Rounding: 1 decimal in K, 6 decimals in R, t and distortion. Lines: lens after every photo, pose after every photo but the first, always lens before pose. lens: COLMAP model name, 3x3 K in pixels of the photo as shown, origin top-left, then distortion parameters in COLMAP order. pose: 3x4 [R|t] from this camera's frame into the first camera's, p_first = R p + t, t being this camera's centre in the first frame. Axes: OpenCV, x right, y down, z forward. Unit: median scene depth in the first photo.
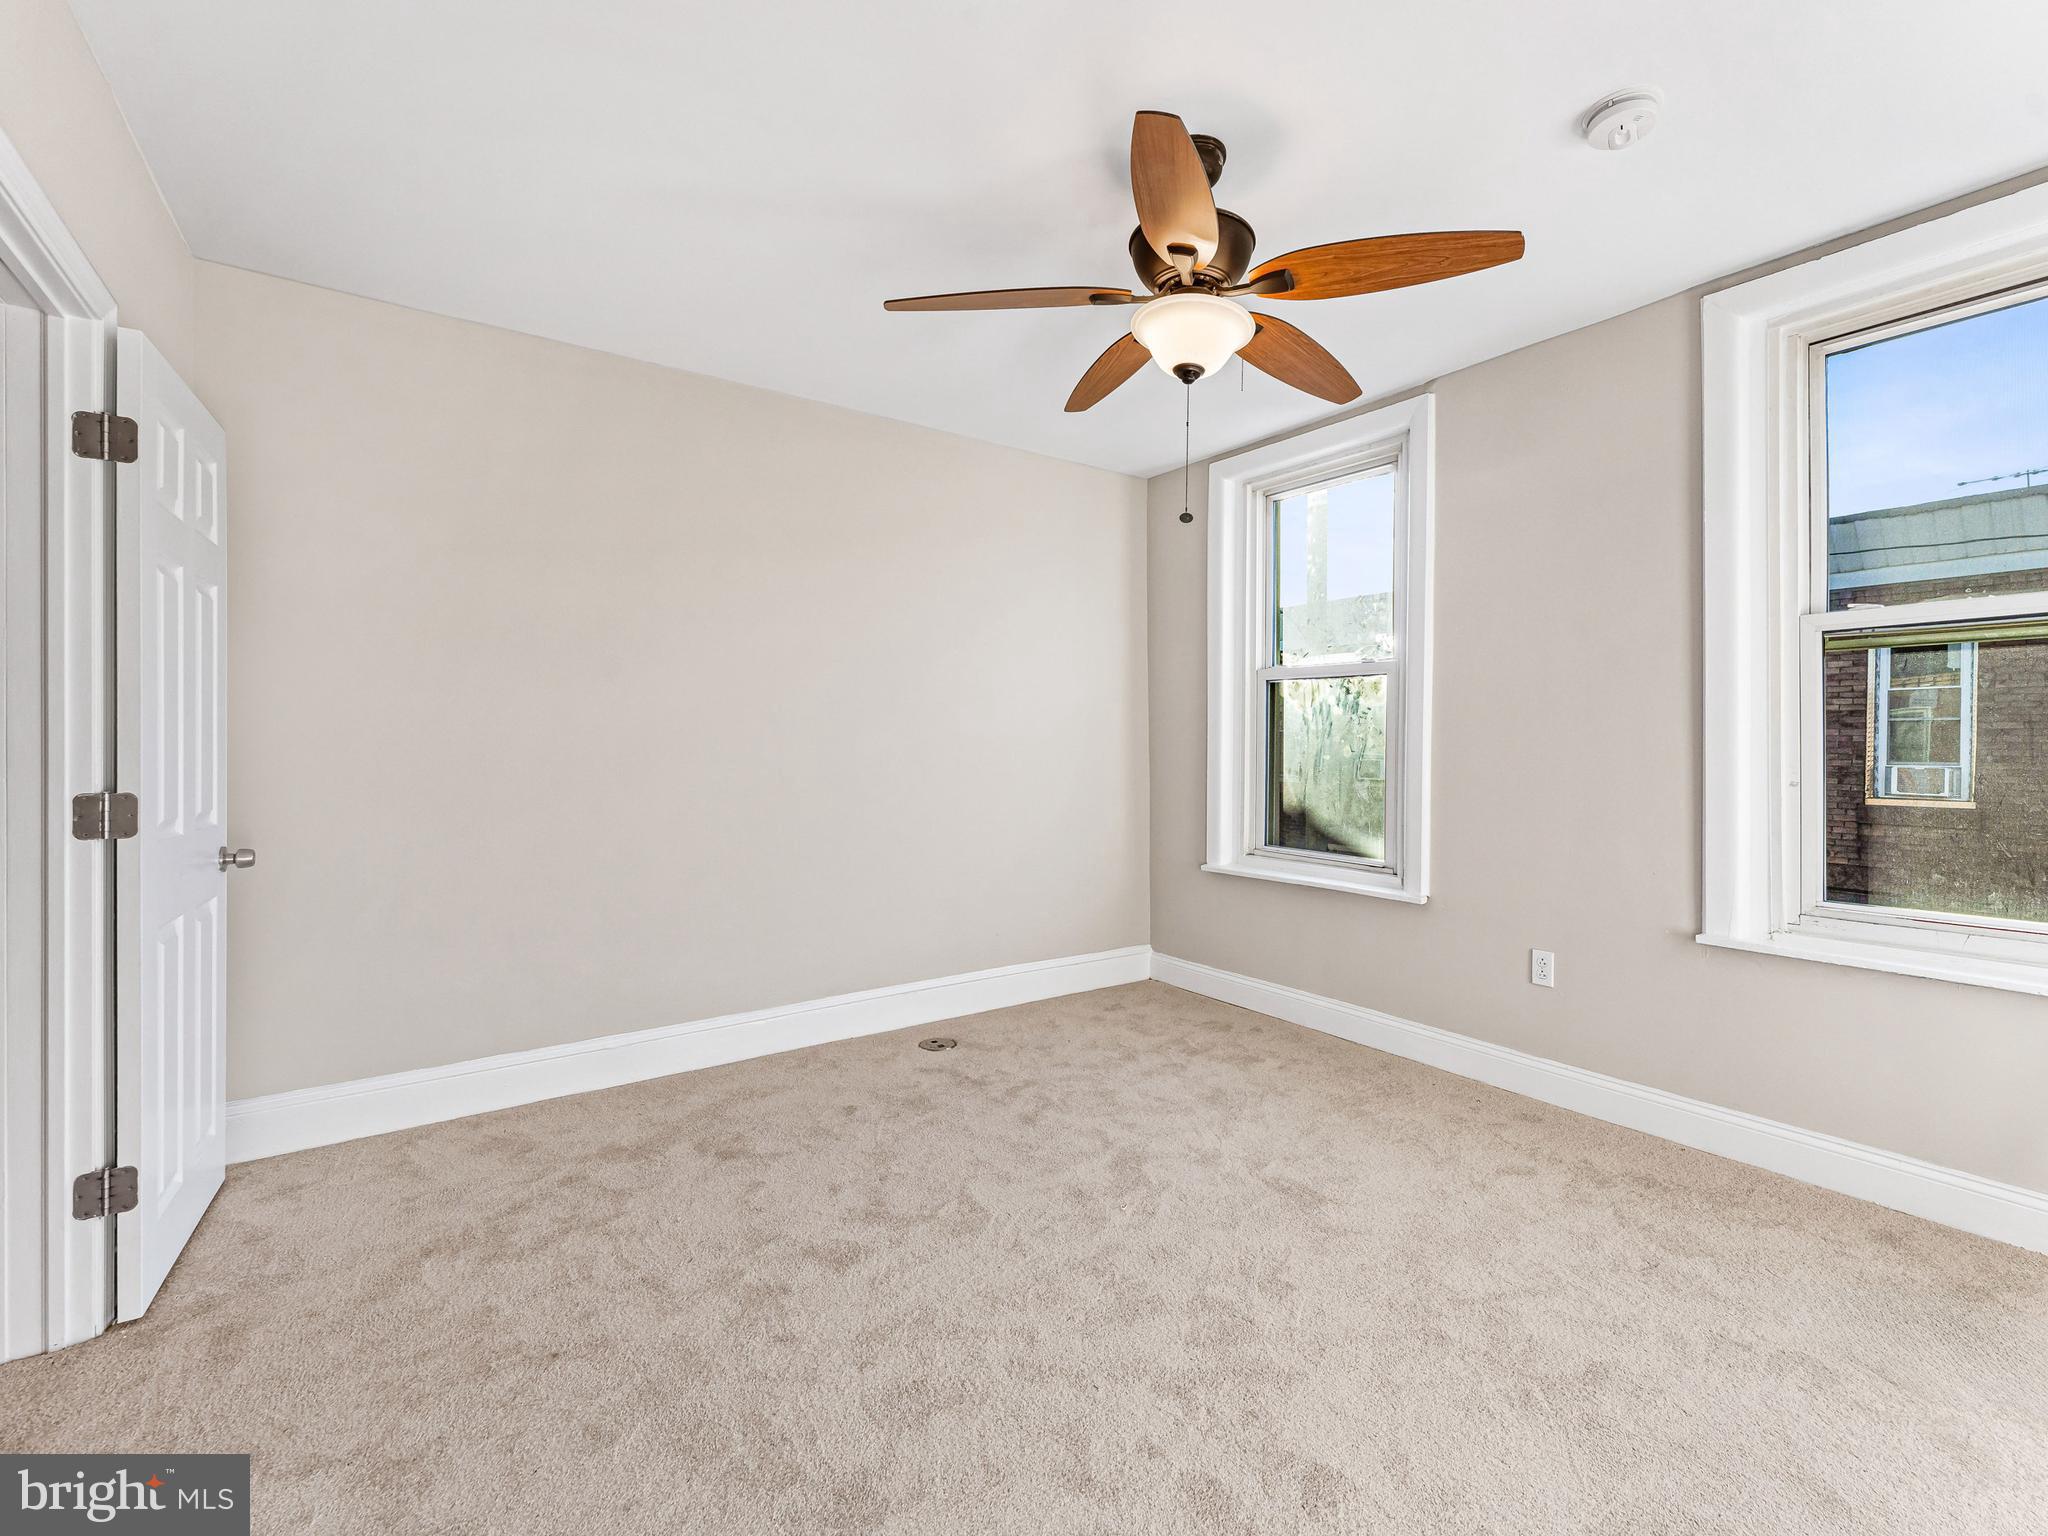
lens RADIAL K [[898.6, 0, 1011.6], [0, 898.6, 751.7], [0, 0, 1]] dist [-0.001128, -0.000165]
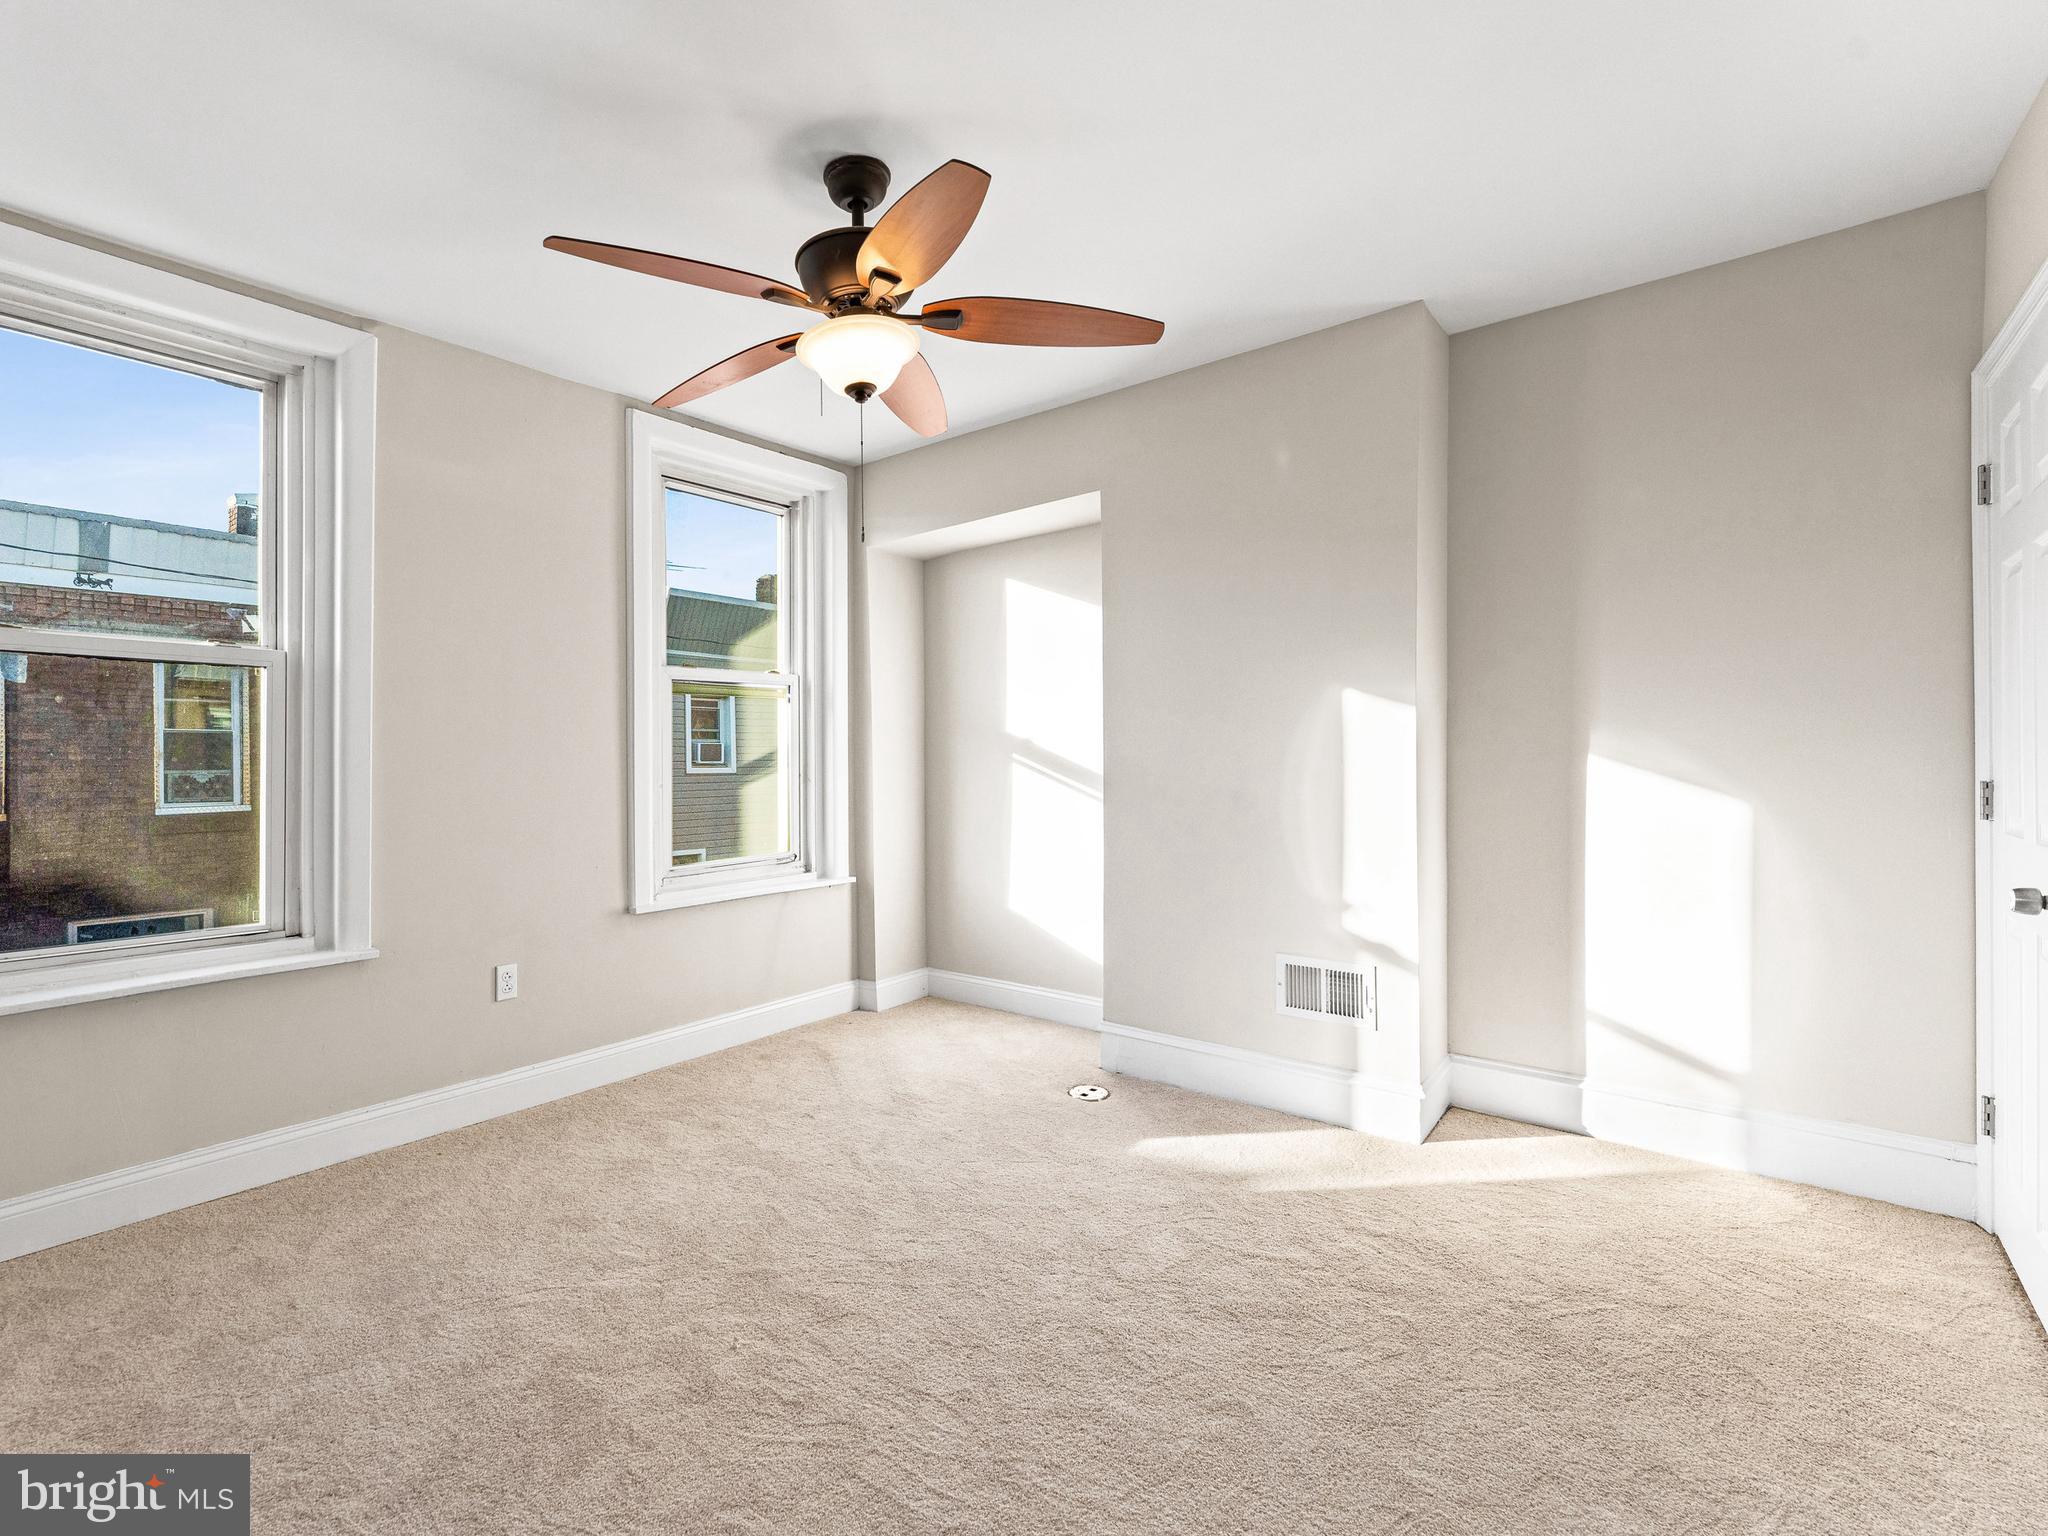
lens RADIAL K [[898.6, 0, 1011.6], [0, 898.6, 751.7], [0, 0, 1]] dist [-0.001128, -0.000165]
pose [[-0.265039, -0.004354, 0.964228, -0.511652], [0.014056, 0.999866, 0.008379, -0.016692], [-0.964135, 0.015774, -0.264942, 0.695402]]
